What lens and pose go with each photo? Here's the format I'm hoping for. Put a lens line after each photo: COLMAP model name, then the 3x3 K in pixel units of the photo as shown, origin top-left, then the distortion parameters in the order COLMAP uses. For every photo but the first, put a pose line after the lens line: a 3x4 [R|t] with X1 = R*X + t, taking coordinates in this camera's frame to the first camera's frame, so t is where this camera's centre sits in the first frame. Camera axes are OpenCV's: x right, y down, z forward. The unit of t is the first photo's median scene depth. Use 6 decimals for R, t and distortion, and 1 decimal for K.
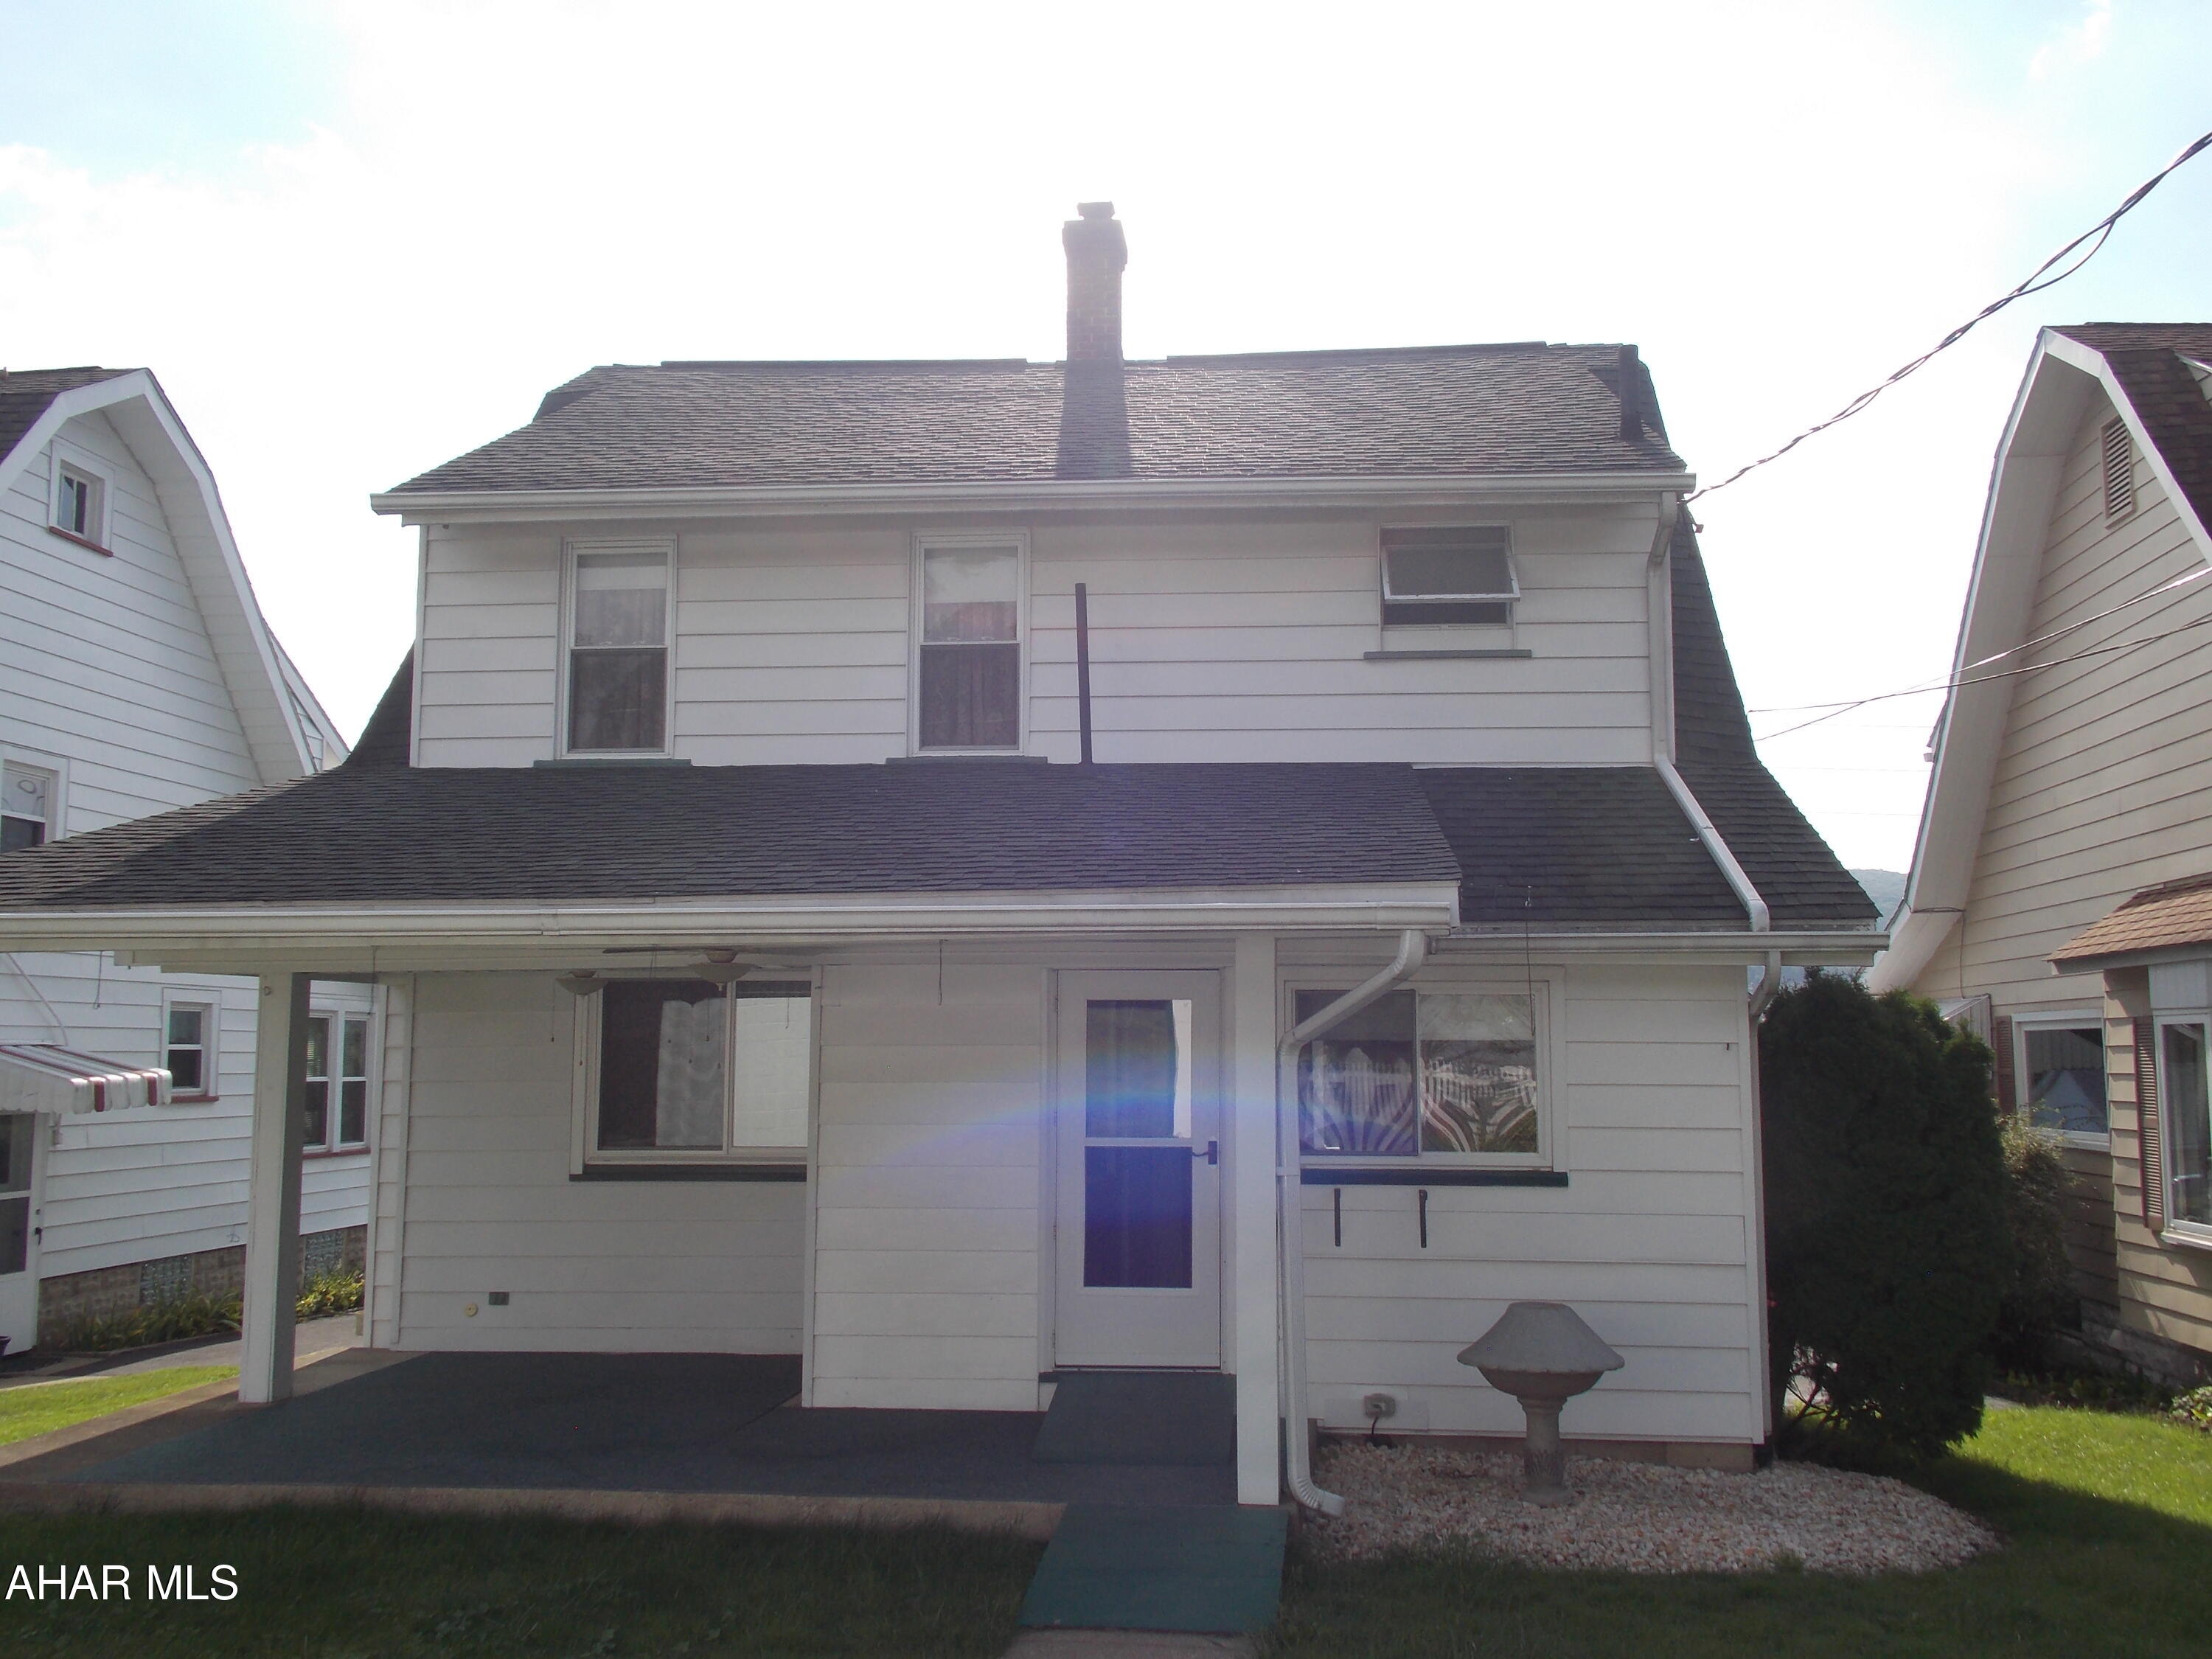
lens RADIAL K [[1999.1, 0, 1117.5], [0, 1999.1, 826.5], [0, 0, 1]] dist [0.040606, 0.014721]
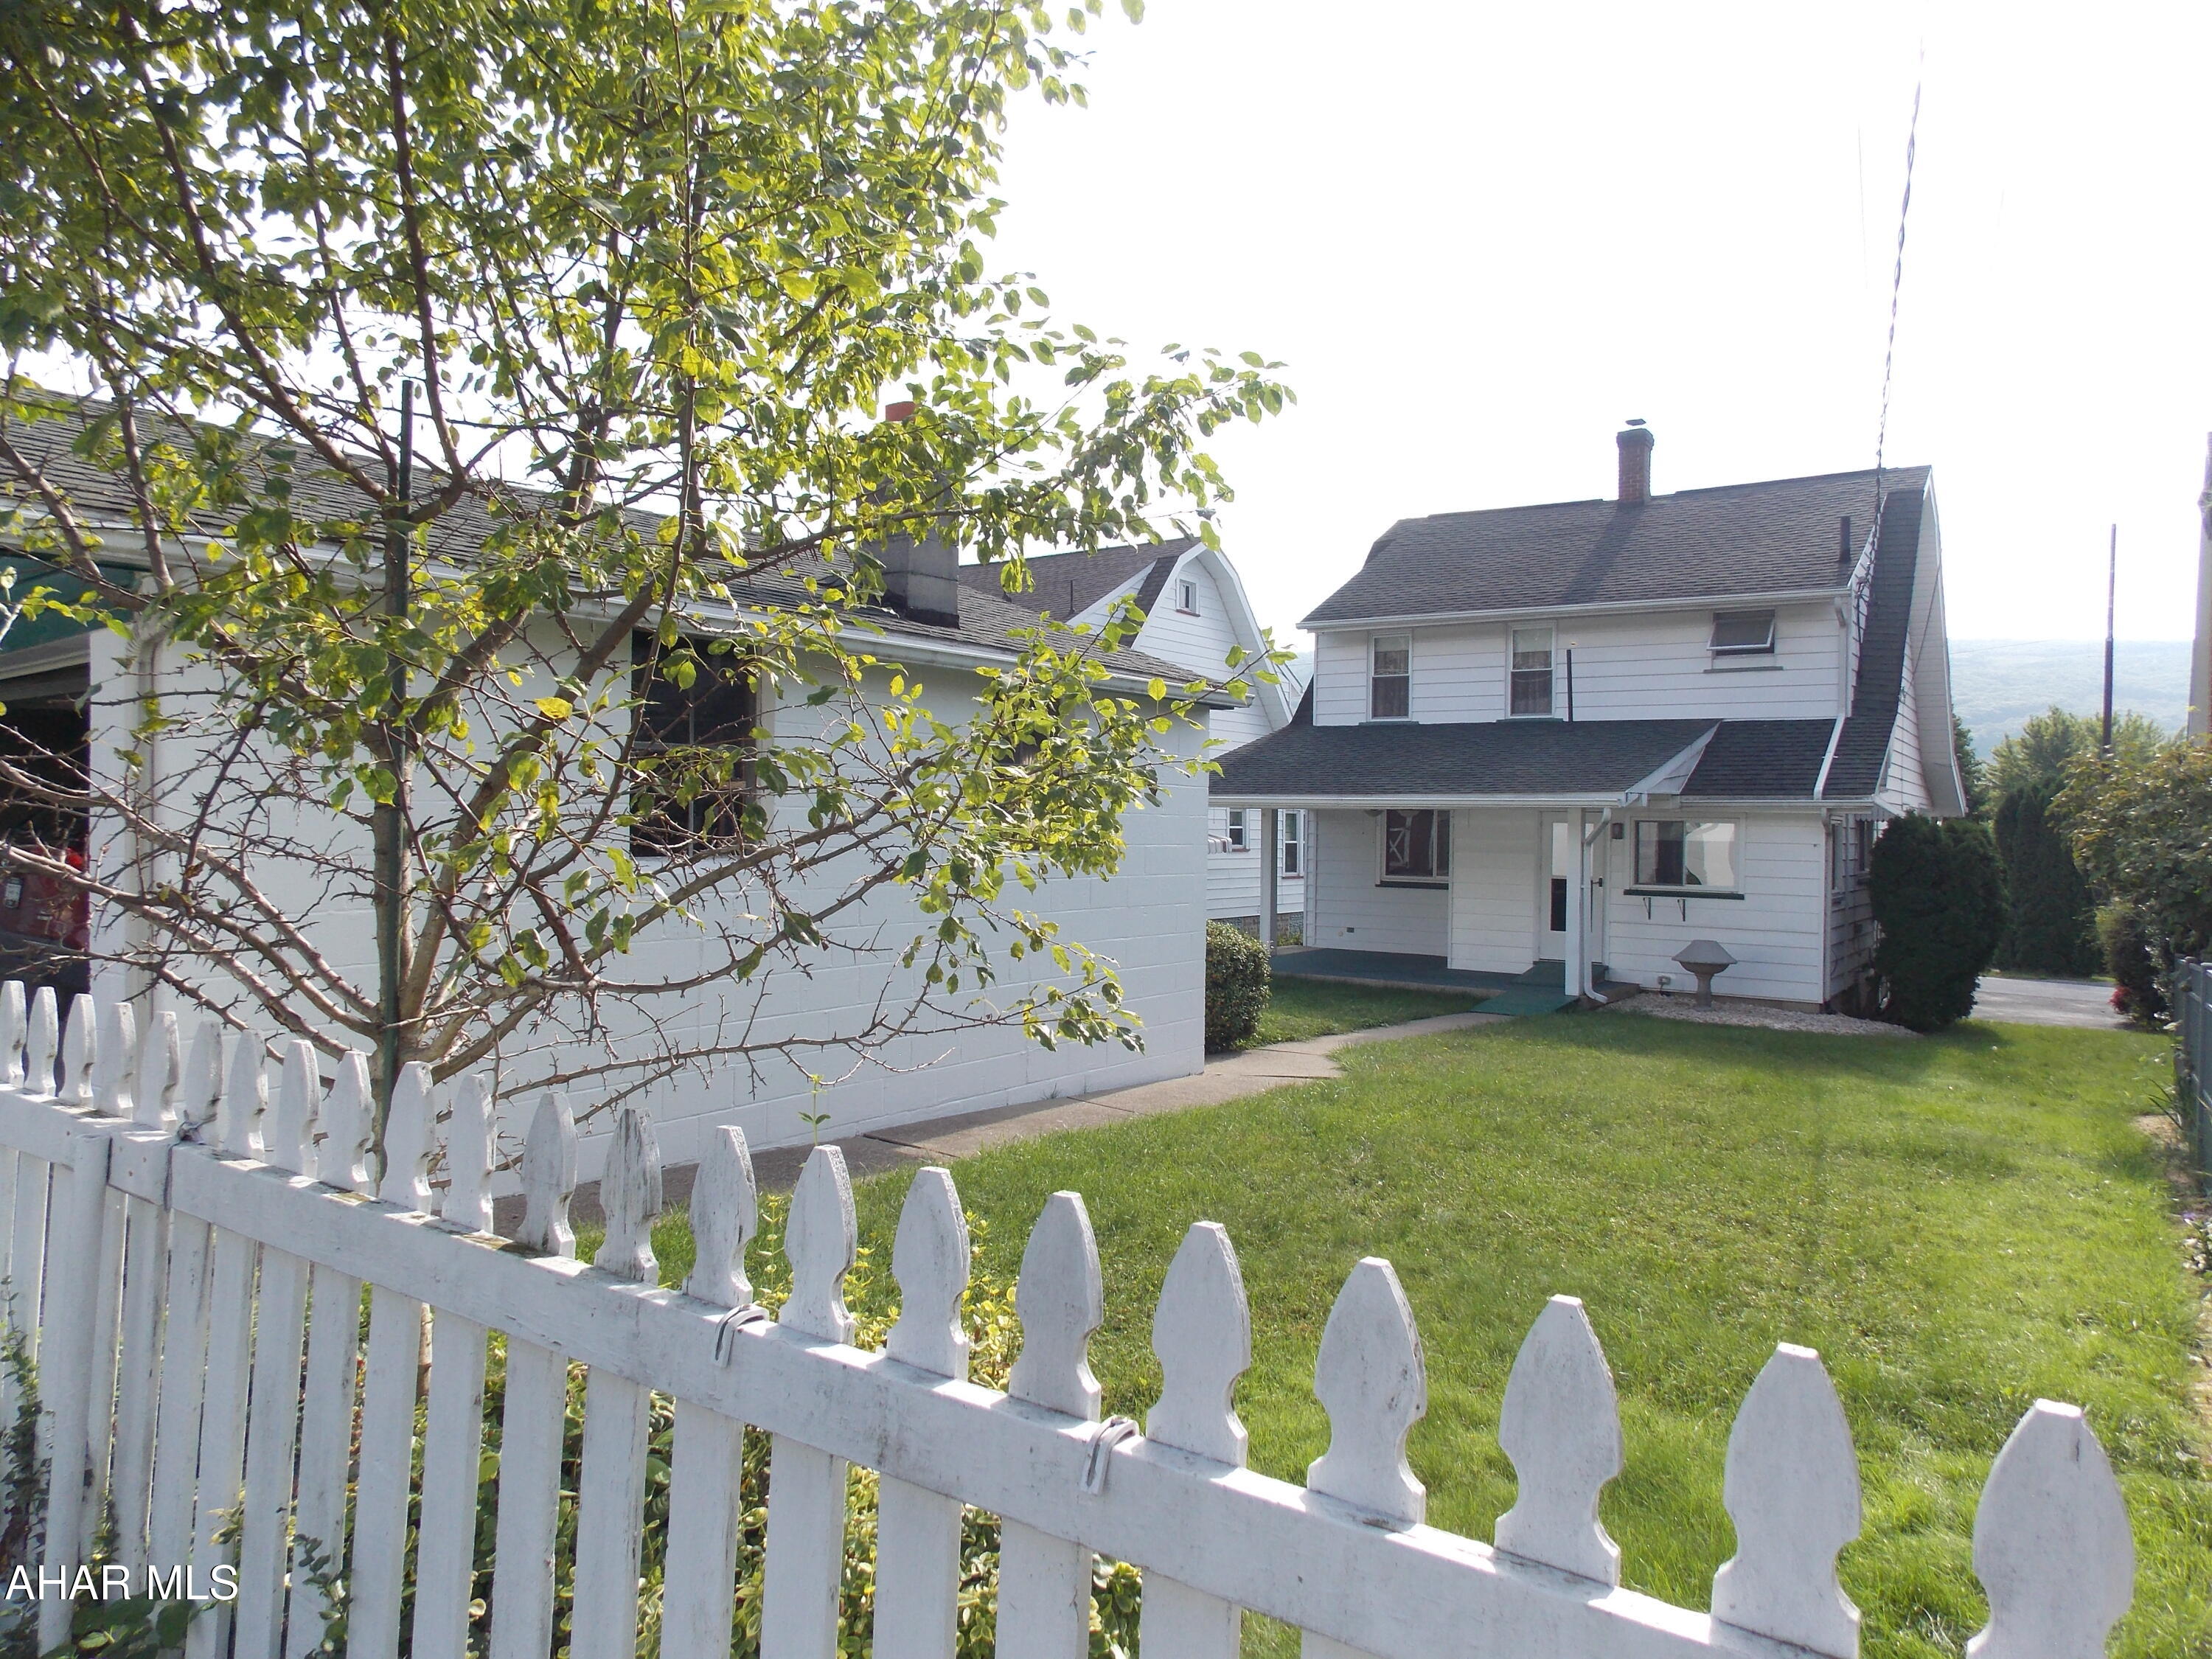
lens RADIAL K [[1453.0, 0, 1089.8], [0, 1453.0, 830.7], [0, 0, 1]] dist [0.010098, -0.006170]
pose [[0.866412, 0.017315, -0.499030, 0.343680], [0.043837, 0.992902, 0.110562, -0.118102], [0.497402, -0.117669, 0.859503, -0.786807]]
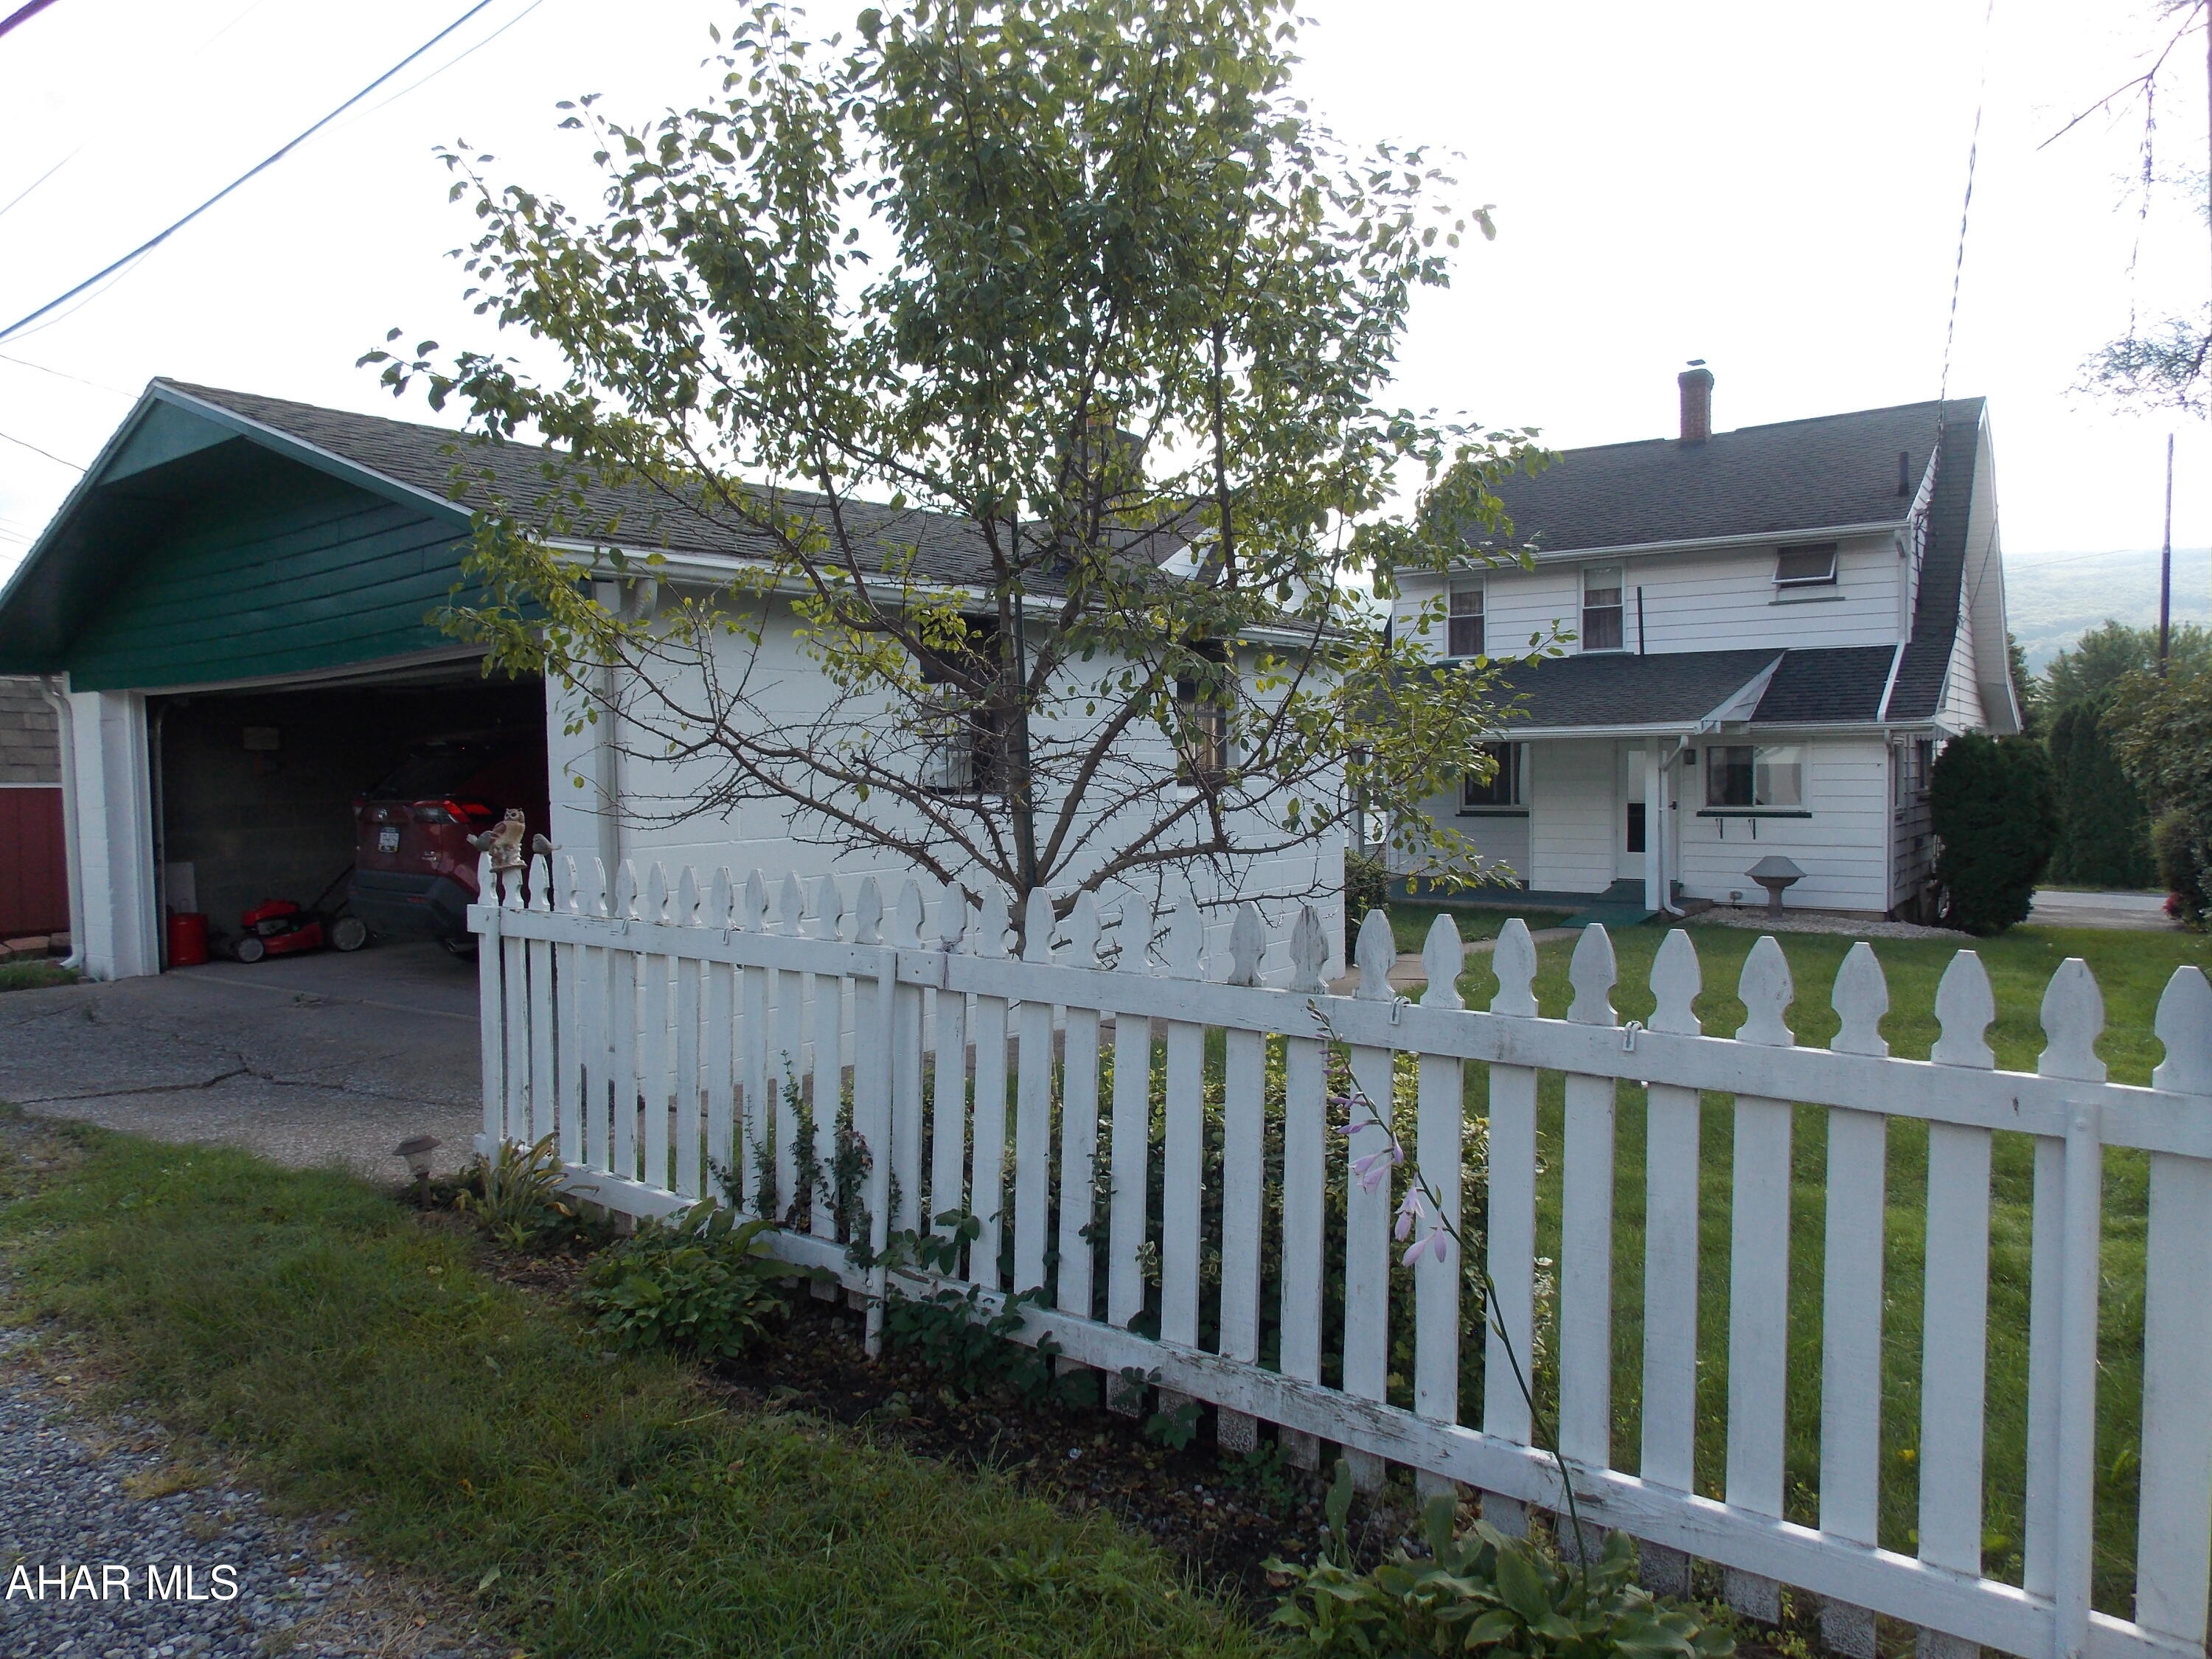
lens RADIAL K [[1453.0, 0, 1092.1], [0, 1453.0, 825.8], [0, 0, 1]] dist [0.010098, -0.006170]
pose [[0.853772, 0.011504, -0.520520, 0.338982], [0.074348, 0.986816, 0.143757, -0.132816], [0.515311, -0.161435, 0.841661, -0.930689]]
